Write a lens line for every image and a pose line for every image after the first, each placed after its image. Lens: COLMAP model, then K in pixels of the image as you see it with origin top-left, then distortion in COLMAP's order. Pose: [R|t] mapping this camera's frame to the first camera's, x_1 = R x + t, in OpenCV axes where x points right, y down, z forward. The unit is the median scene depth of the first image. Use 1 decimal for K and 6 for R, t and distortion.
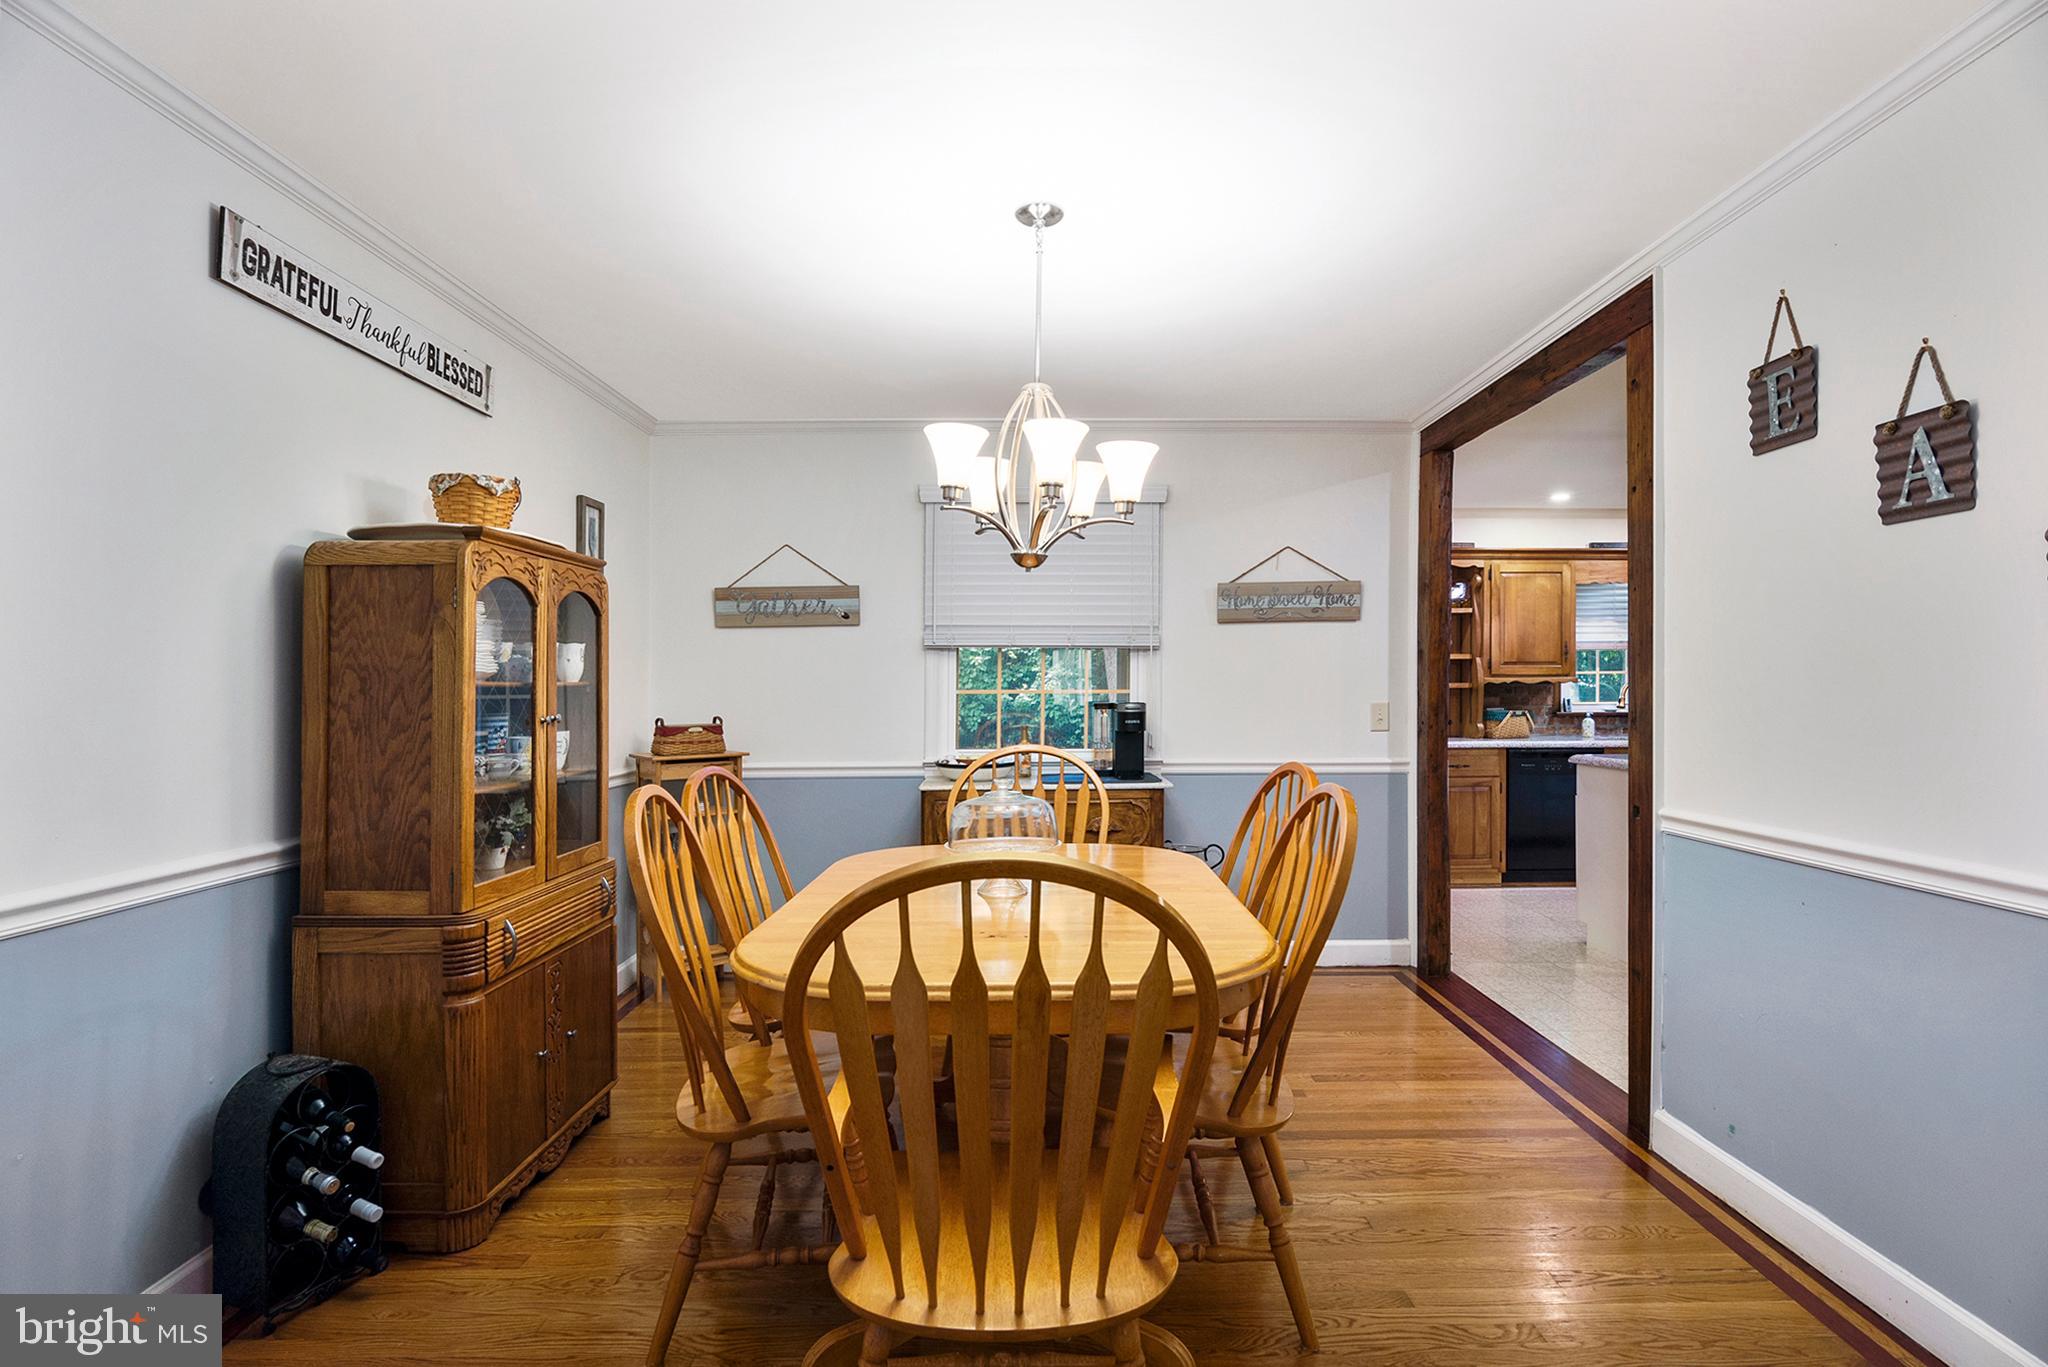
lens RADIAL K [[1007.0, 0, 1026.1], [0, 1007.0, 690.5], [0, 0, 1]] dist [-0.015855, 0.000839]
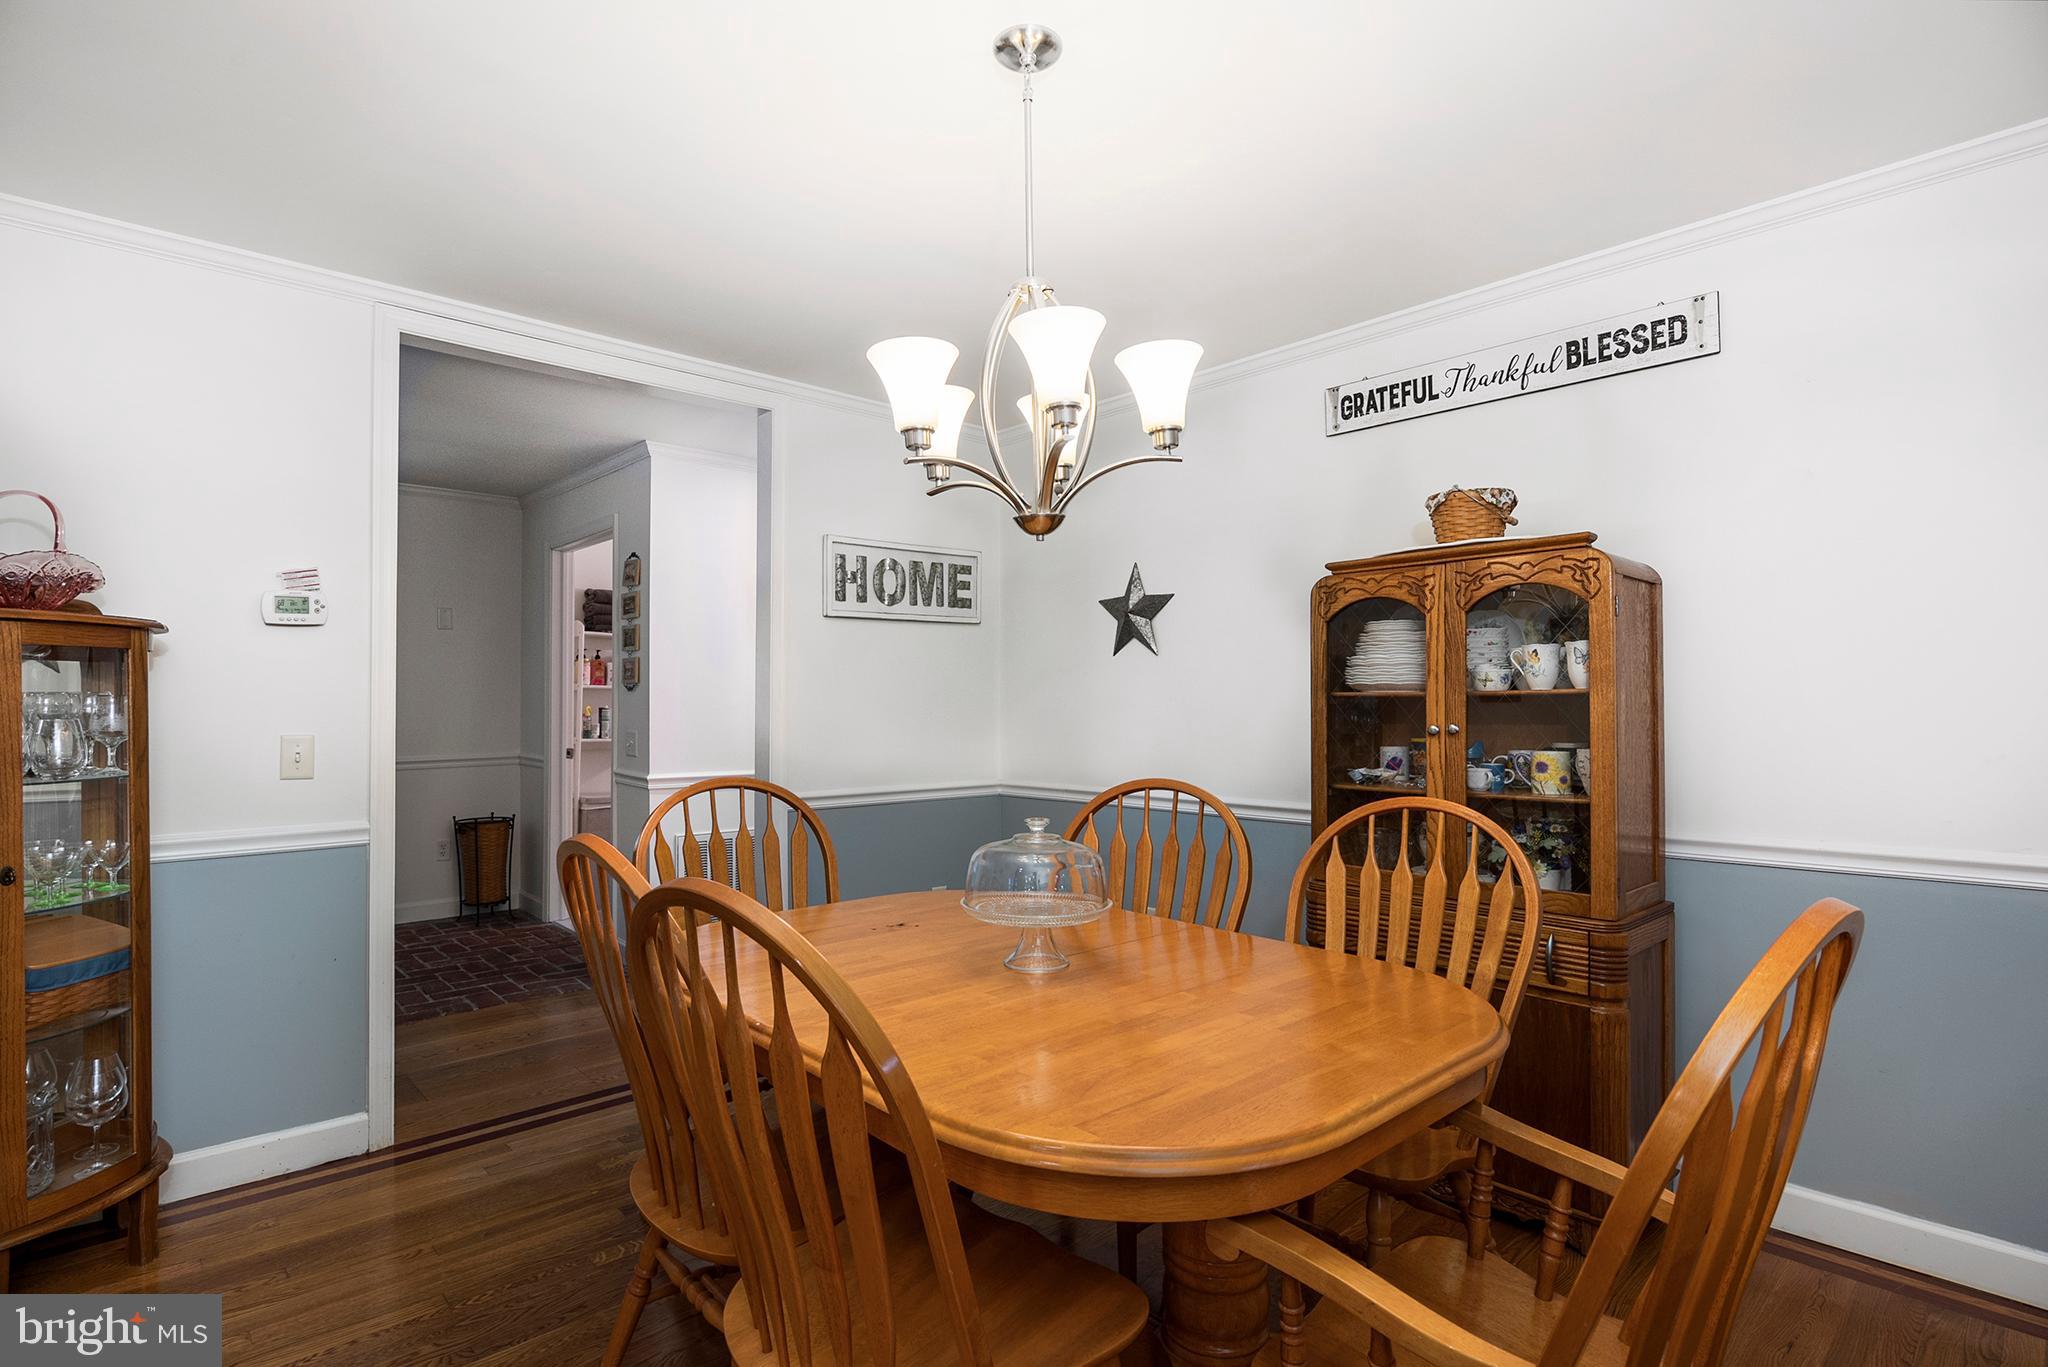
lens RADIAL K [[1007.0, 0, 1026.3], [0, 1007.0, 689.1], [0, 0, 1]] dist [-0.015855, 0.000839]
pose [[-0.727910, -0.006751, -0.685639, 0.492207], [0.003427, 0.999903, -0.013484, 0.000197], [0.685664, -0.012165, -0.727817, 1.477752]]
